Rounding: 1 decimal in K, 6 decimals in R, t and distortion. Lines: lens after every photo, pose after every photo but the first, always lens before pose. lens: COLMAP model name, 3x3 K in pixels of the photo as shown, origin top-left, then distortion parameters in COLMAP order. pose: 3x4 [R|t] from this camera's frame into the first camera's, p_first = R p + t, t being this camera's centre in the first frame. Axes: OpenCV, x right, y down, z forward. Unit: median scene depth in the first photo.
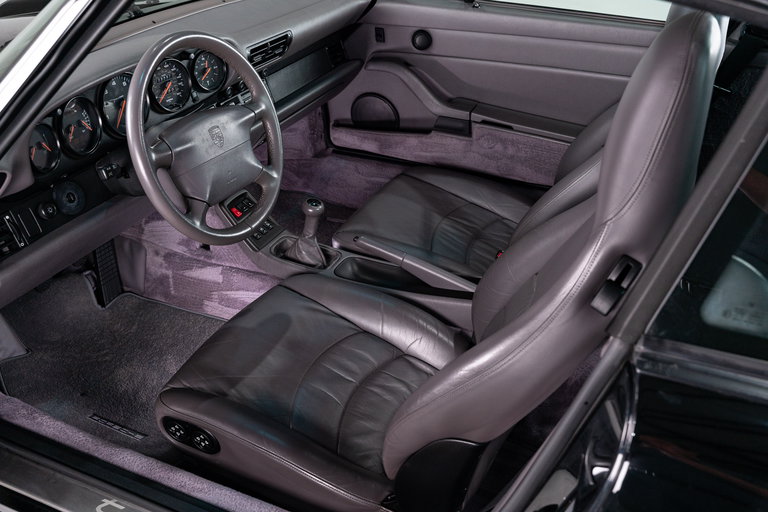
lens RADIAL K [[753.2, 0, 383.5], [0, 753.2, 257.5], [0, 0, 1]] dist [-0.012949, 0.000000]
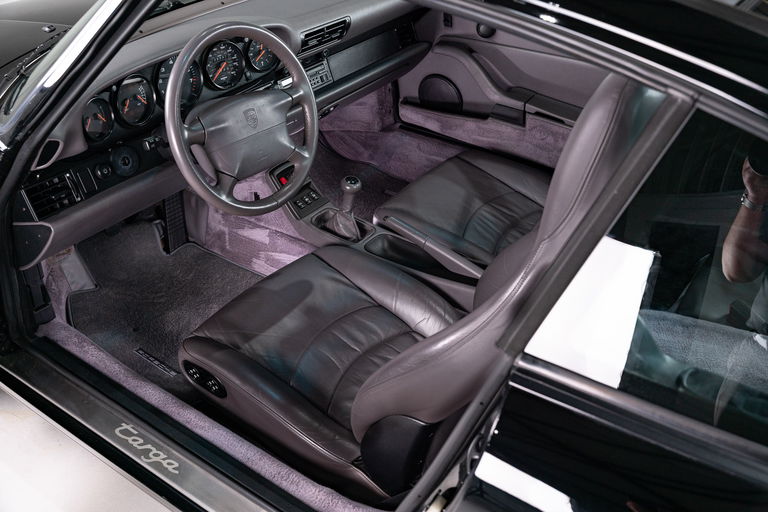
lens RADIAL K [[753.2, 0, 385.9], [0, 753.2, 254.3], [0, 0, 1]] dist [-0.012949, 0.000000]
pose [[0.982171, 0.109816, -0.152578, 0.135788], [-0.101409, 0.992920, 0.061854, -0.041178], [0.158290, -0.045279, 0.986354, -0.061259]]
